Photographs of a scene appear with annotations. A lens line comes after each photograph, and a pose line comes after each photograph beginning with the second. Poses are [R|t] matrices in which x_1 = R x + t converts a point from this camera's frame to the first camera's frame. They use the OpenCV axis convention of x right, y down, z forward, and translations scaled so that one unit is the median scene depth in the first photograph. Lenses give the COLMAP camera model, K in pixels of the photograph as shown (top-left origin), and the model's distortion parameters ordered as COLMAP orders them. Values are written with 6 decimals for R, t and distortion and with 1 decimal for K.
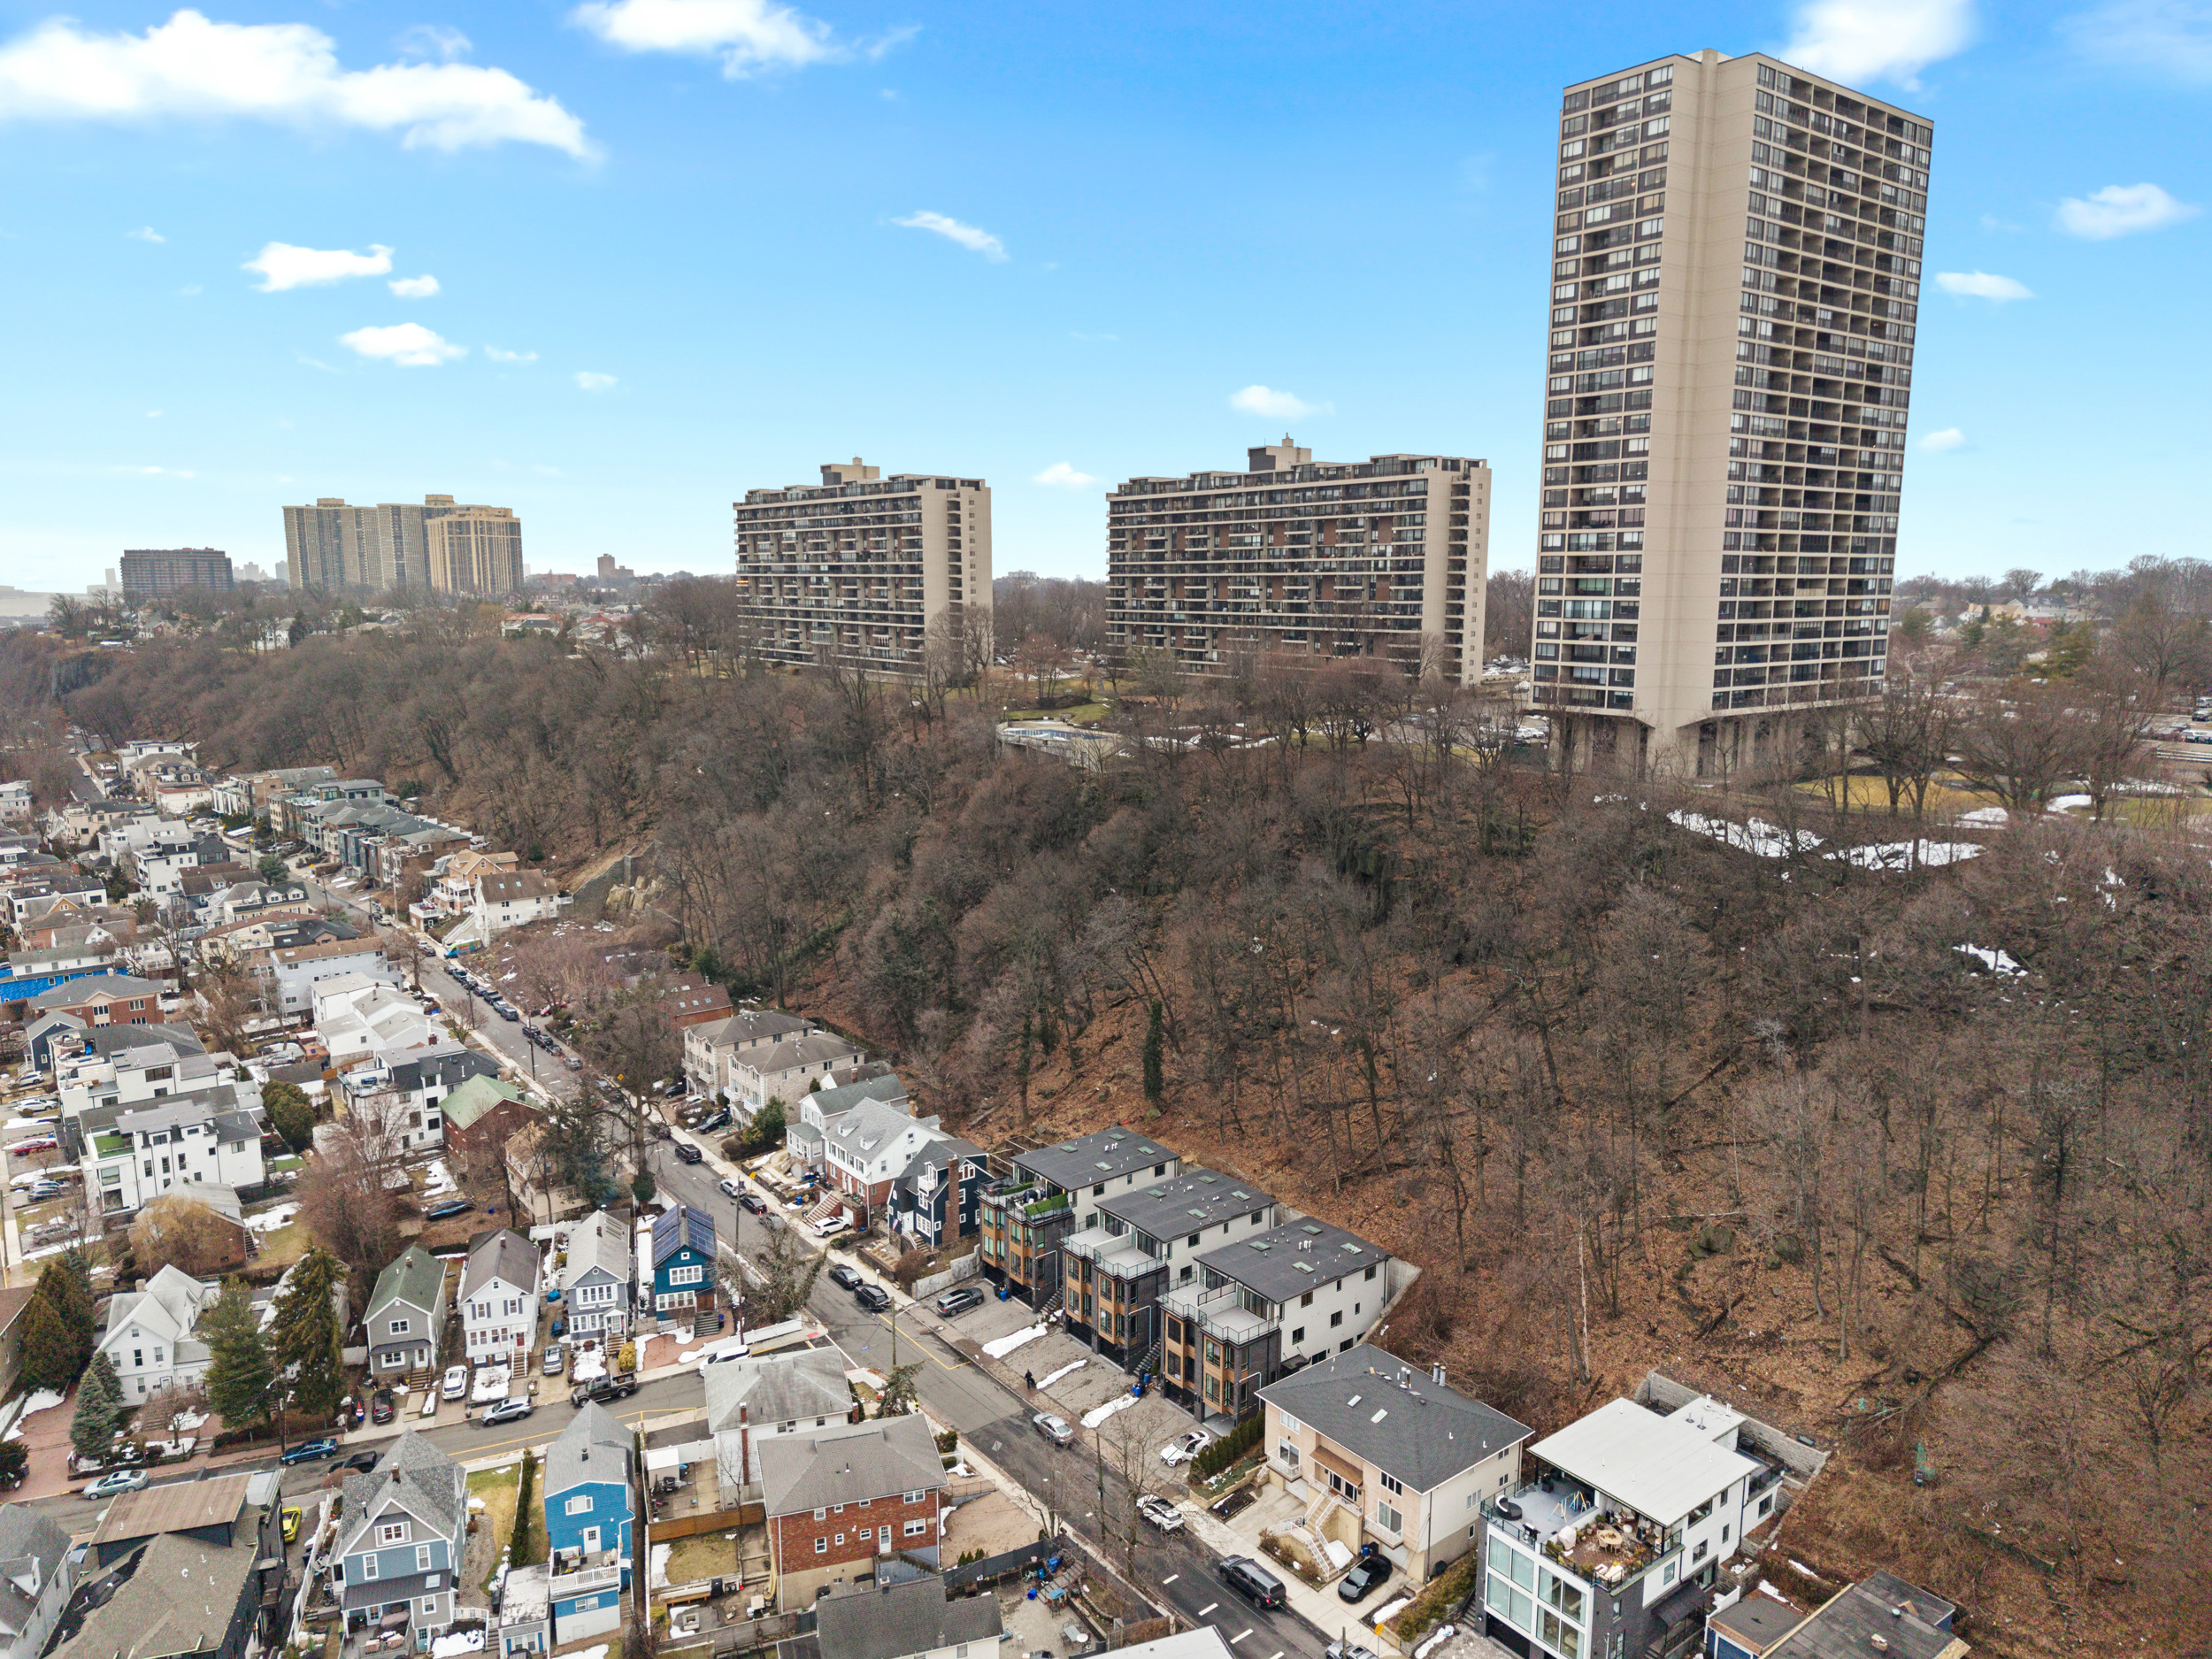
lens RADIAL K [[1485.0, 0, 1104.3], [0, 1485.0, 828.0], [0, 0, 1]] dist [0.035023, -0.035219]
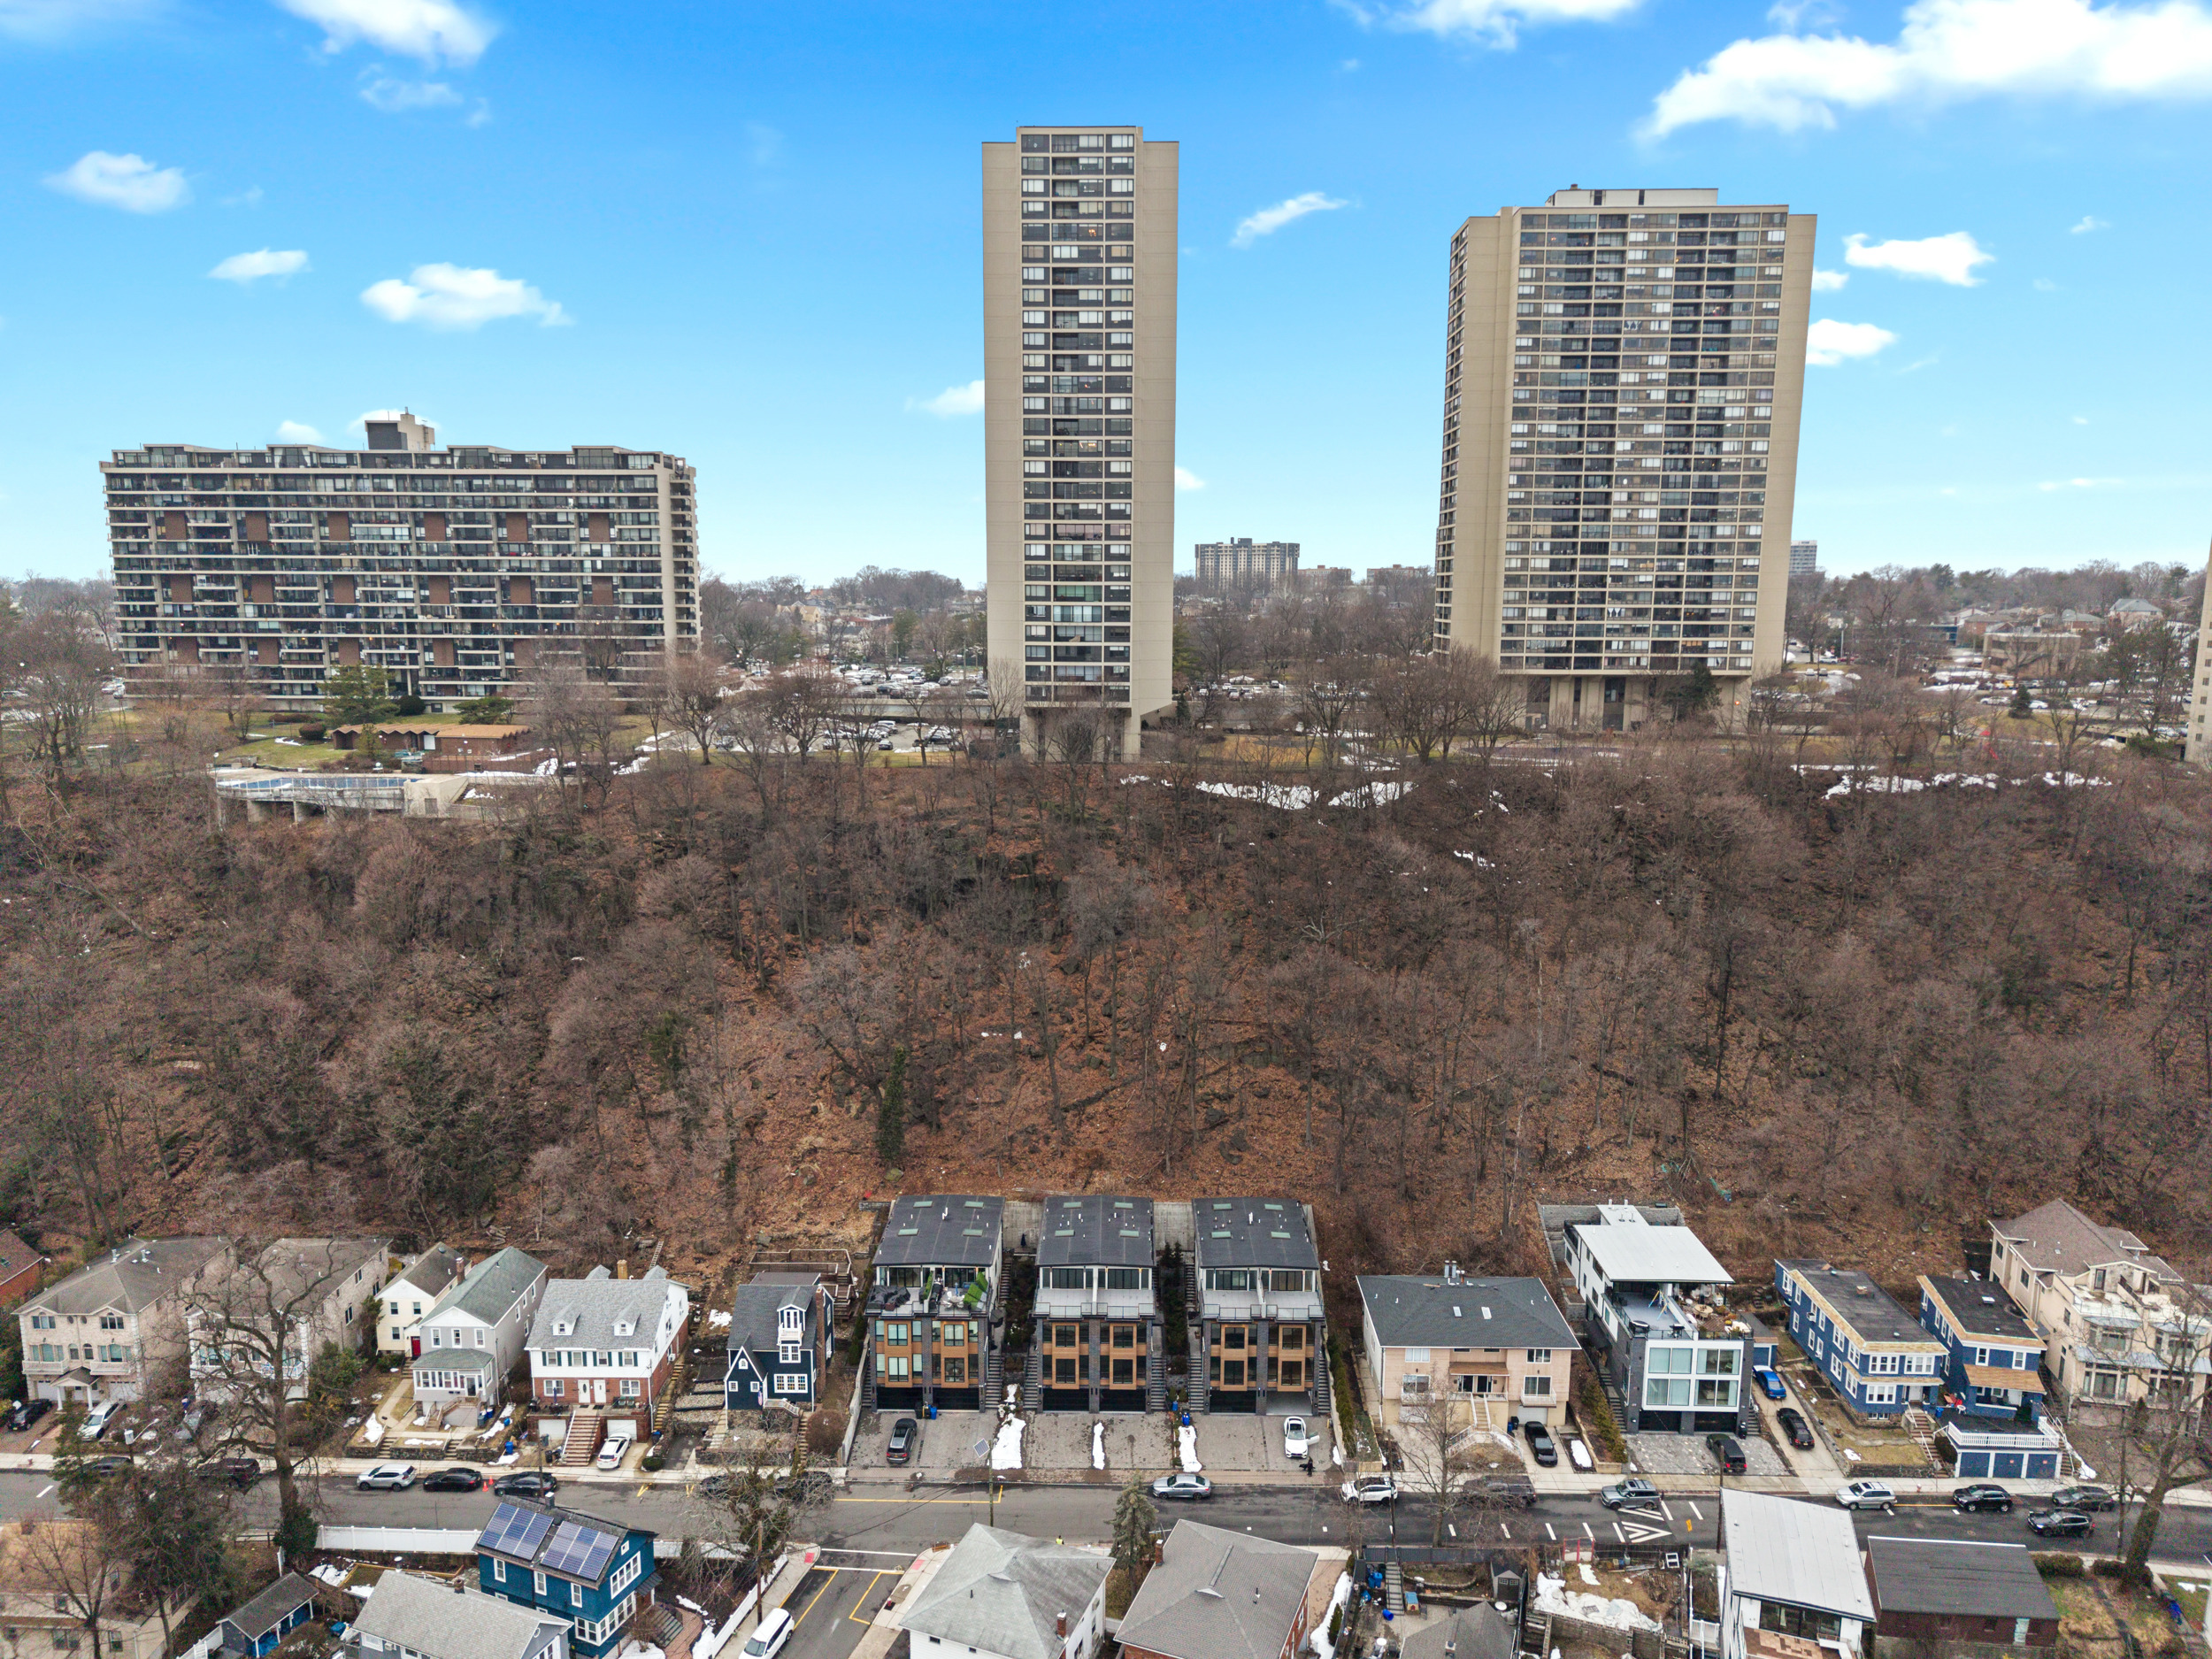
lens RADIAL K [[1436.4, 0, 1105.3], [0, 1436.4, 861.5], [0, 0, 1]] dist [0.036751, -0.051425]
pose [[0.624211, -0.142901, 0.768076, -0.522539], [0.122142, 0.988890, 0.084719, -0.054268], [-0.771649, 0.040932, 0.634730, 0.324070]]
